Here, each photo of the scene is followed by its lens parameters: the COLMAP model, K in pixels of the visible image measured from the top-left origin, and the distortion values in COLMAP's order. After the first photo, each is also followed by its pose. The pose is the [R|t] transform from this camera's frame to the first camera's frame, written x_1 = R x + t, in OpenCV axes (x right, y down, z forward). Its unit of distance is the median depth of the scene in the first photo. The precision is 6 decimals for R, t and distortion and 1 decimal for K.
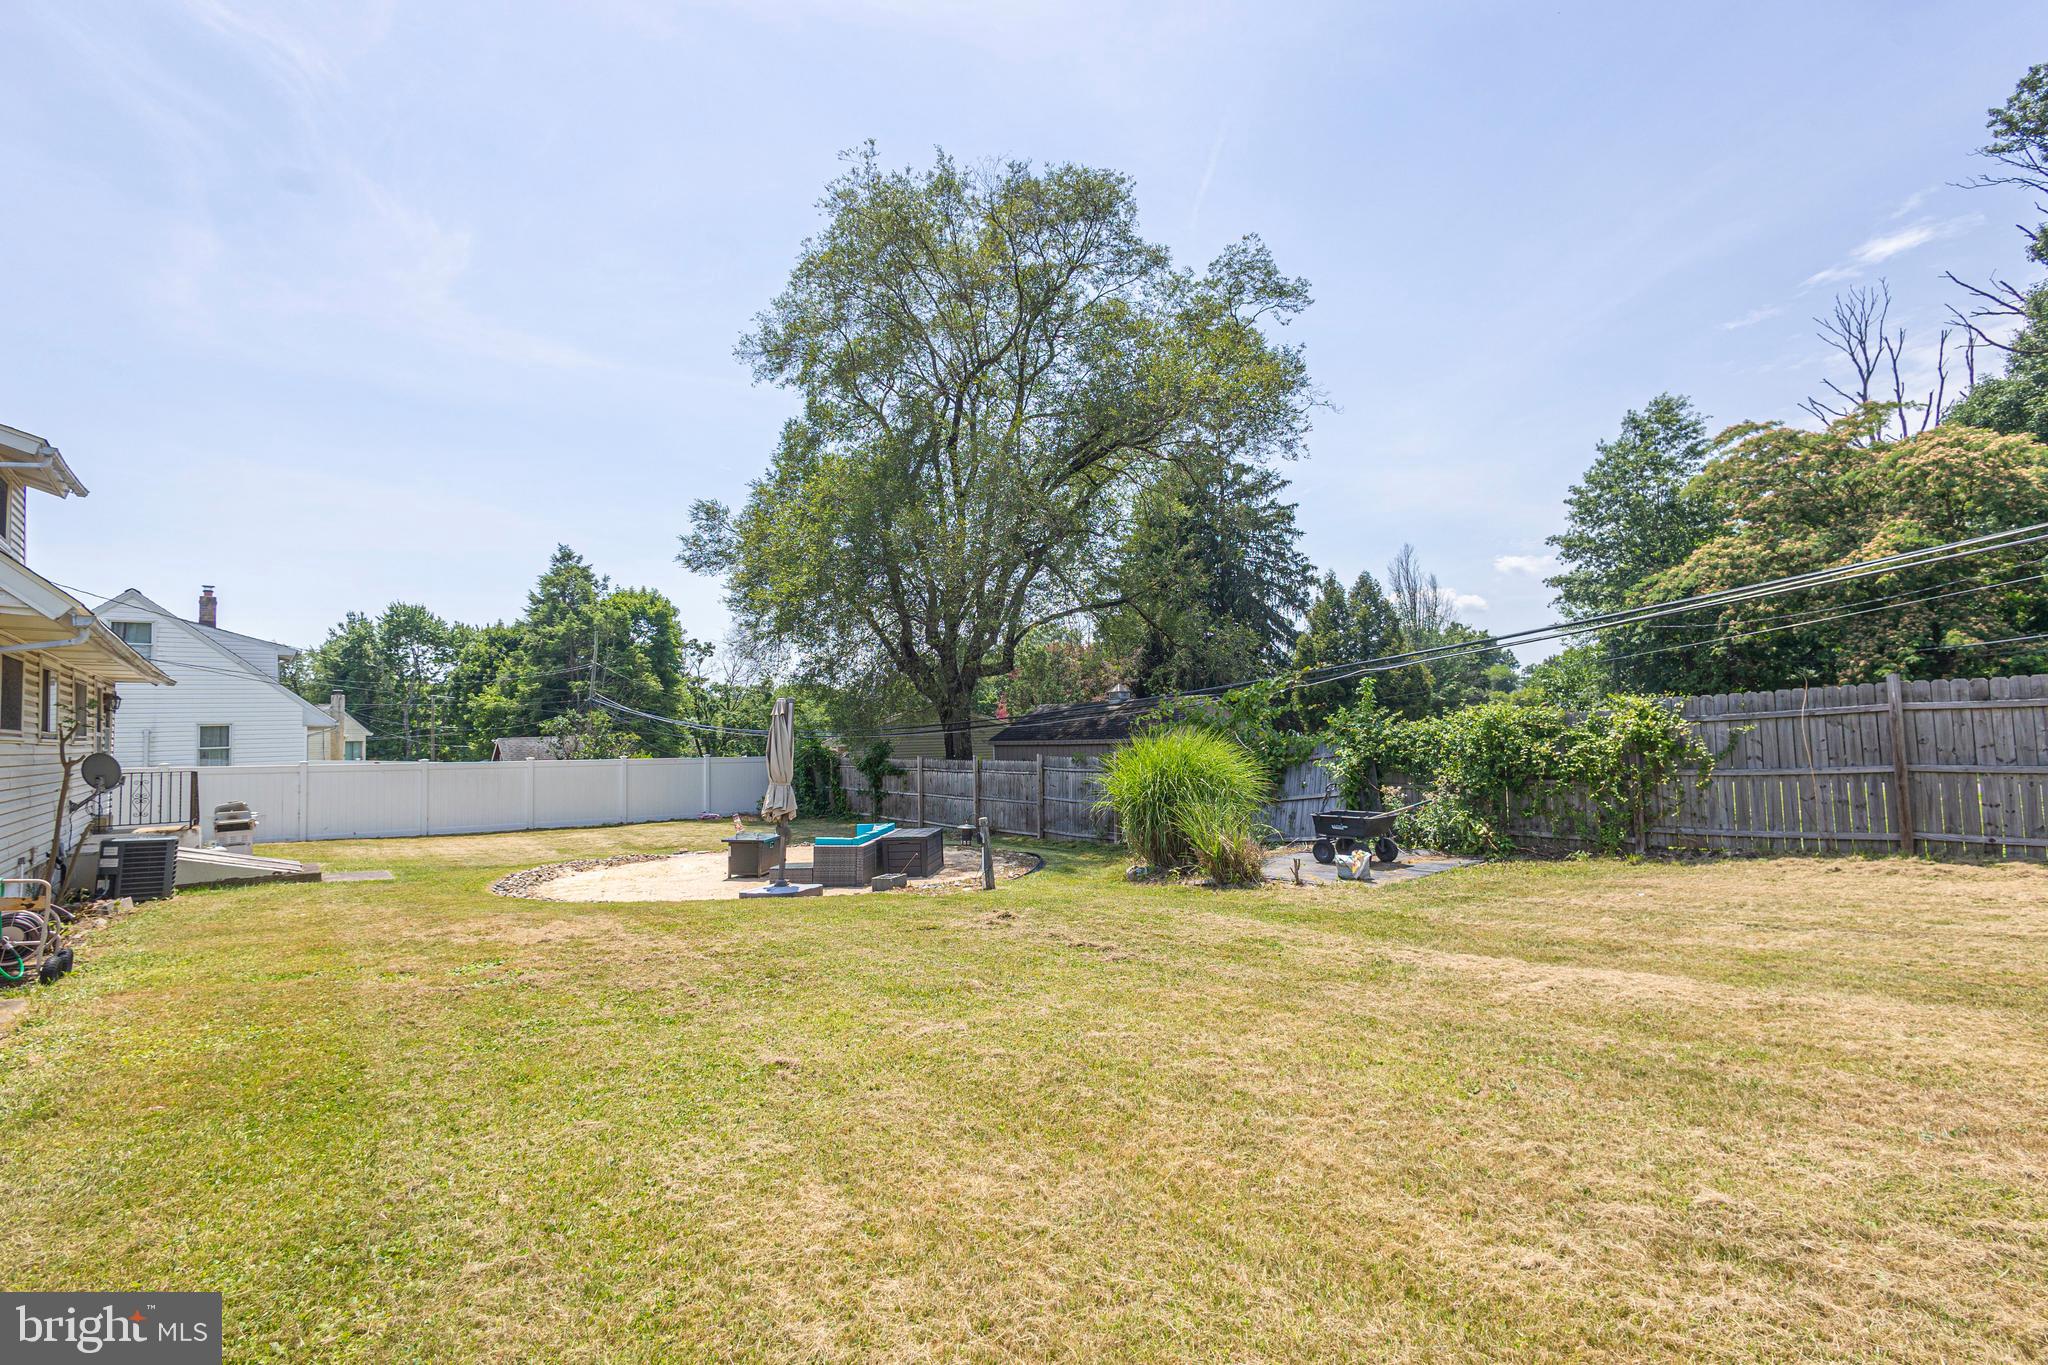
lens RADIAL K [[960.9, 0, 1035.4], [0, 960.9, 683.1], [0, 0, 1]] dist [0.013126, -0.001249]
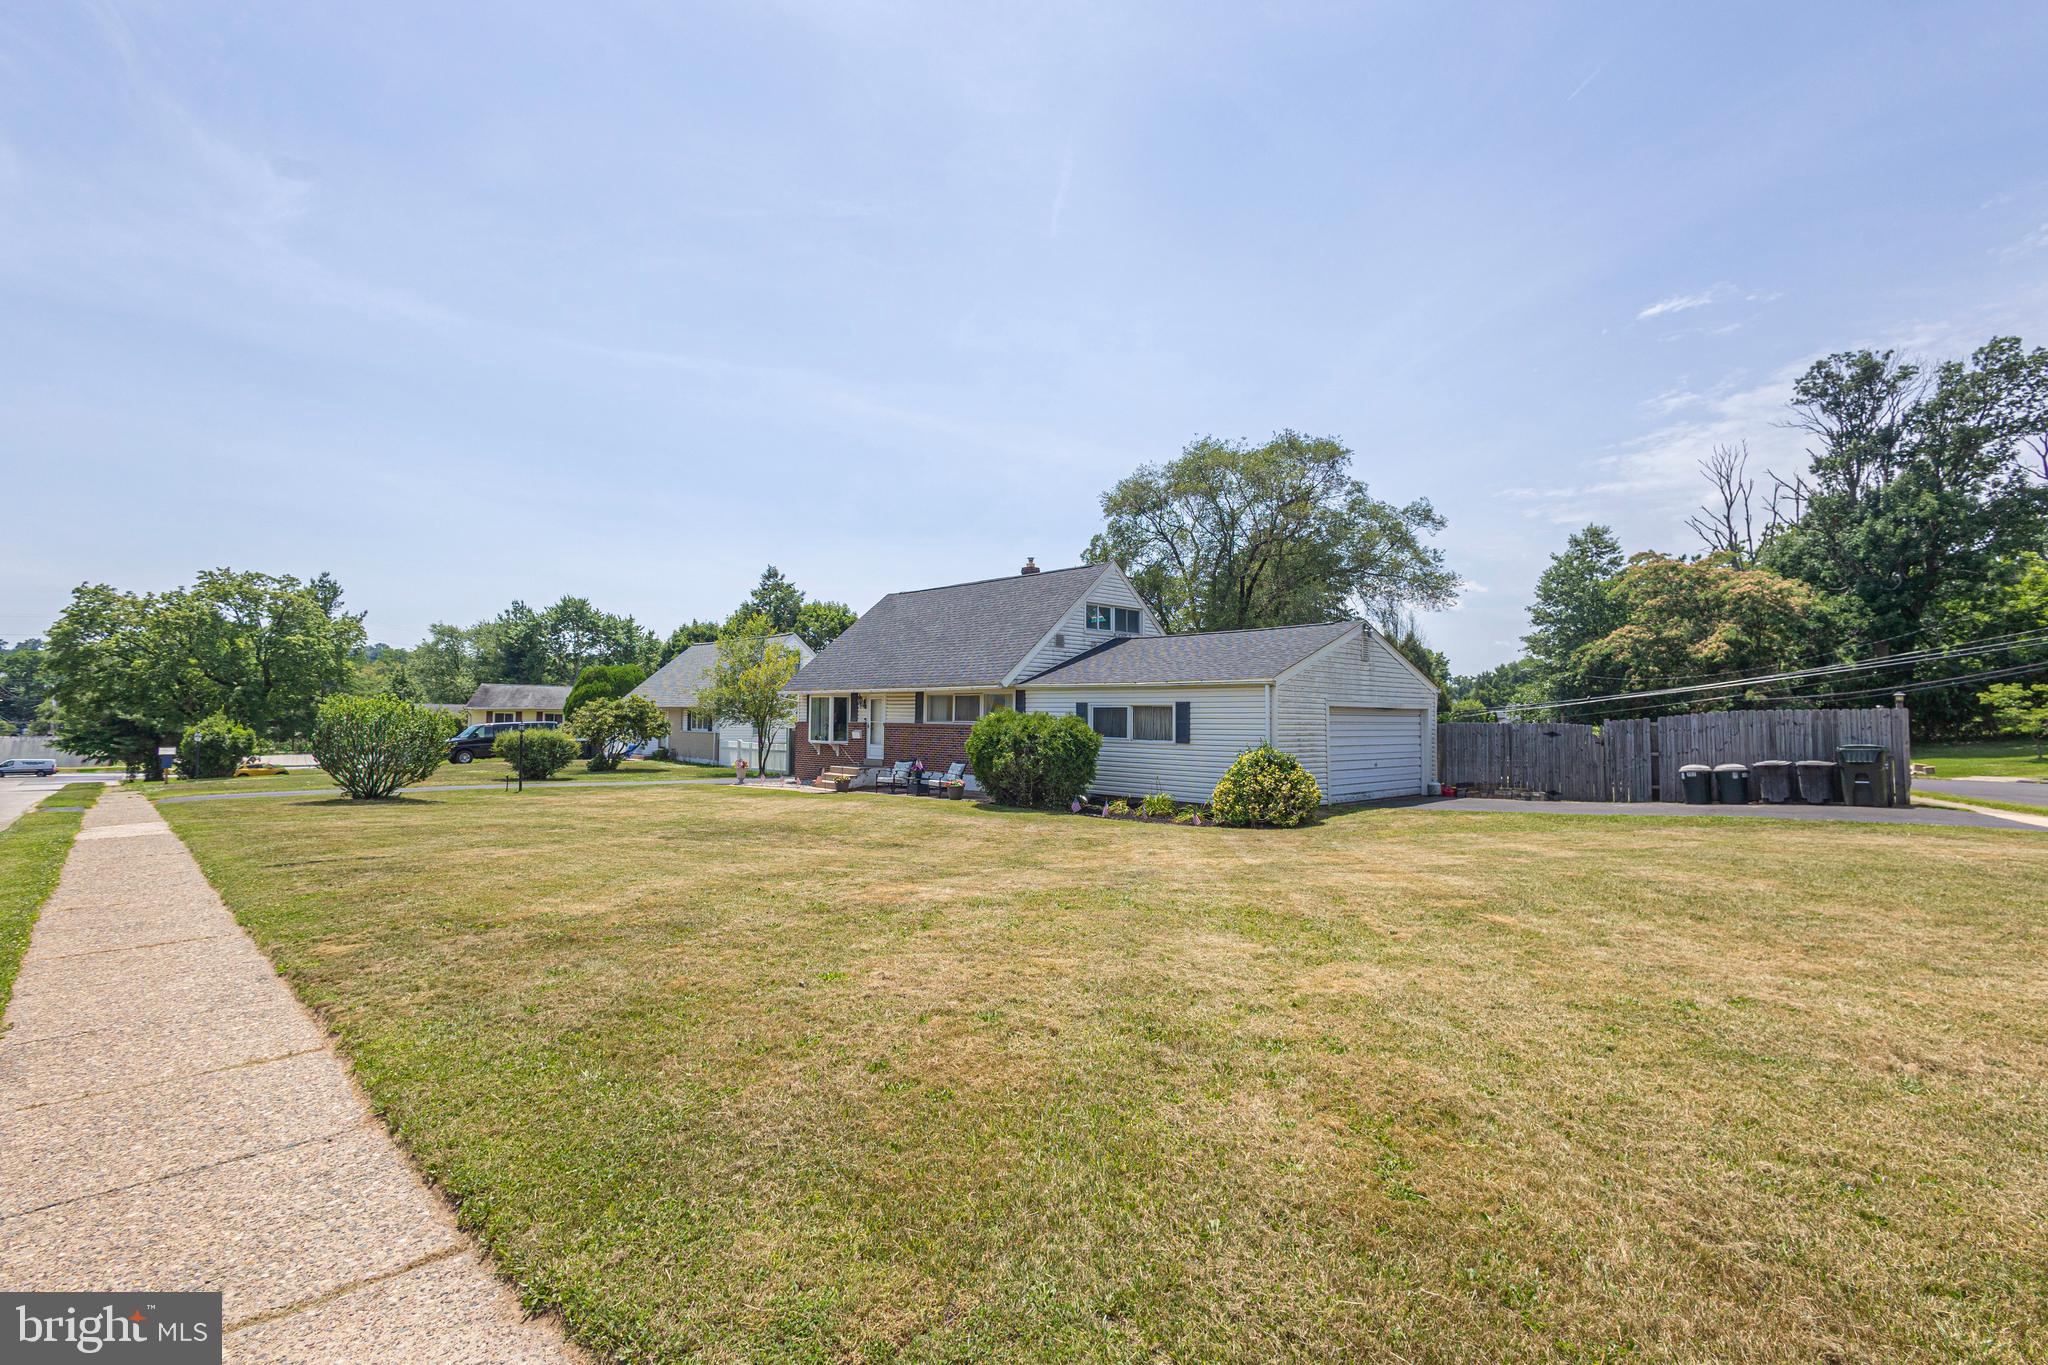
lens RADIAL K [[960.9, 0, 1016.4], [0, 960.9, 683.4], [0, 0, 1]] dist [0.013126, -0.001249]
pose [[0.997392, 0.044782, 0.056600, -0.377182], [-0.045091, 0.998974, 0.004184, -0.009609], [-0.056355, -0.006726, 0.998388, -0.523158]]
